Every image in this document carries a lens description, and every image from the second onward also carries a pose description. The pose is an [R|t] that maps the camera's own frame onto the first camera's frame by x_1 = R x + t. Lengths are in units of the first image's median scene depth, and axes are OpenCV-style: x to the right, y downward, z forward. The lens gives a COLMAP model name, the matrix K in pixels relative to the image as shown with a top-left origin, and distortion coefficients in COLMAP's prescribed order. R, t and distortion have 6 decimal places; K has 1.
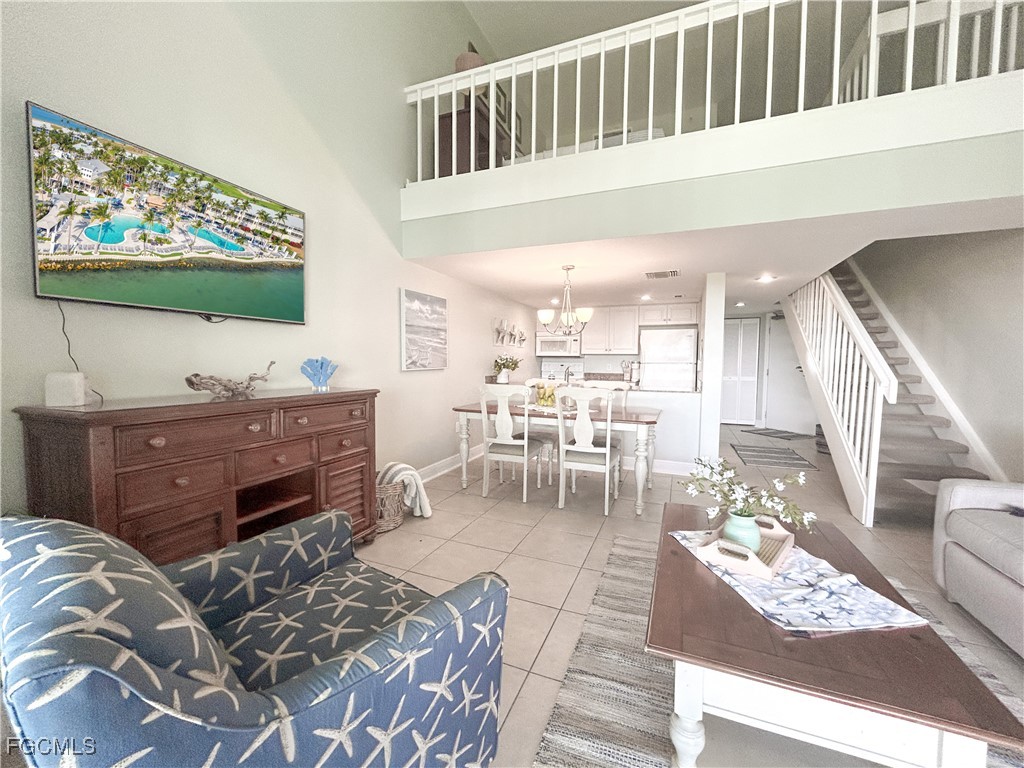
lens RADIAL K [[414.9, 0, 509.8], [0, 414.9, 384.9], [0, 0, 1]] dist [0.000475, 0.000404]
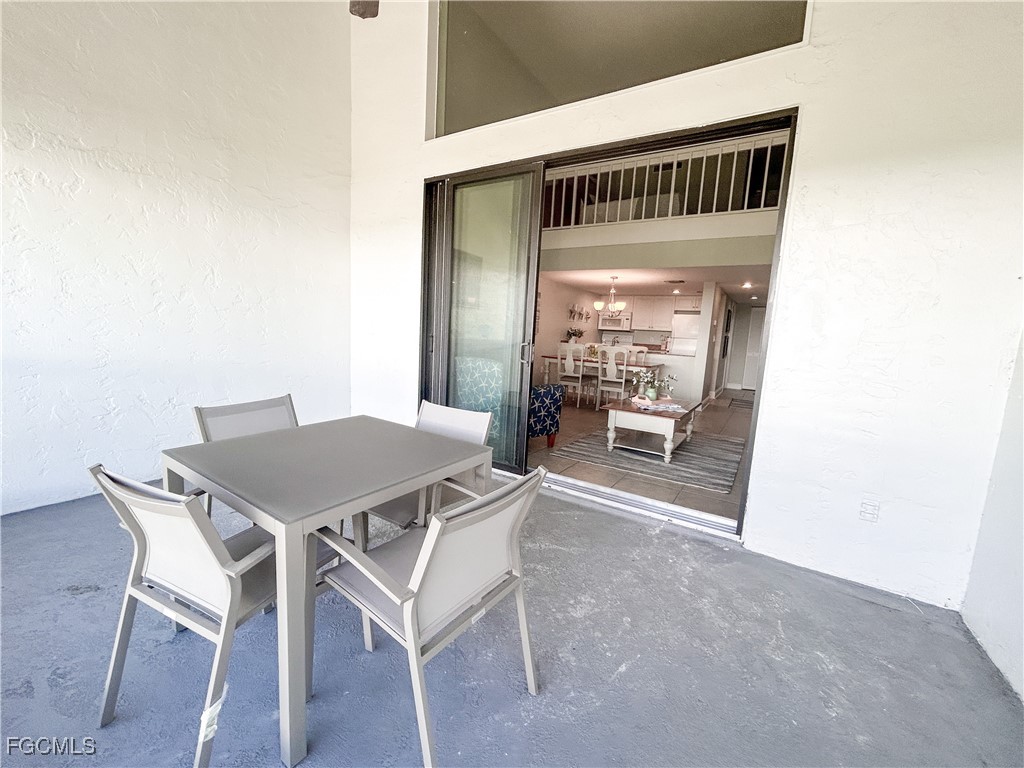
lens RADIAL K [[414.9, 0, 509.8], [0, 414.9, 384.9], [0, 0, 1]] dist [0.000475, 0.000404]
pose [[0.982855, 0.069267, -0.170873, 0.054121], [-0.057308, 0.995613, 0.073957, 0.070392], [0.175246, -0.062897, 0.982514, -0.998121]]
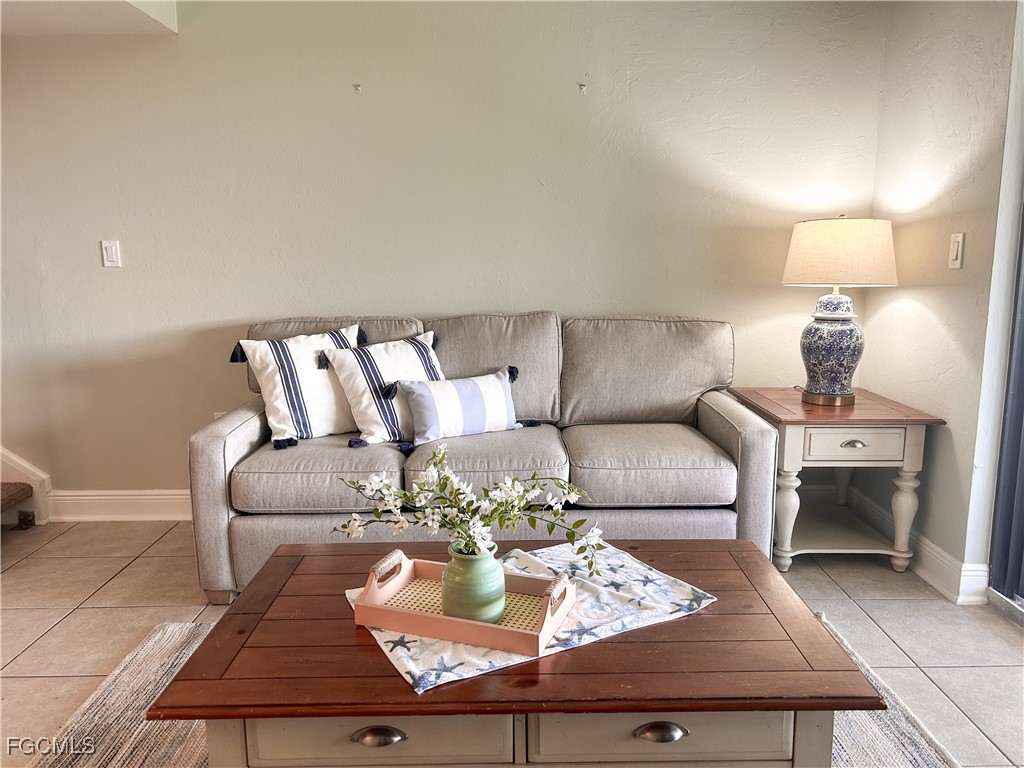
lens RADIAL K [[773.9, 0, 512.0], [0, 773.9, 384.0], [0, 0, 1]] dist [0.038636, -0.000028]
pose [[-0.387946, -0.158495, 0.907952, -0.169360], [0.057362, 0.979042, 0.195414, -0.042642], [-0.919895, 0.127892, -0.370724, 0.704701]]
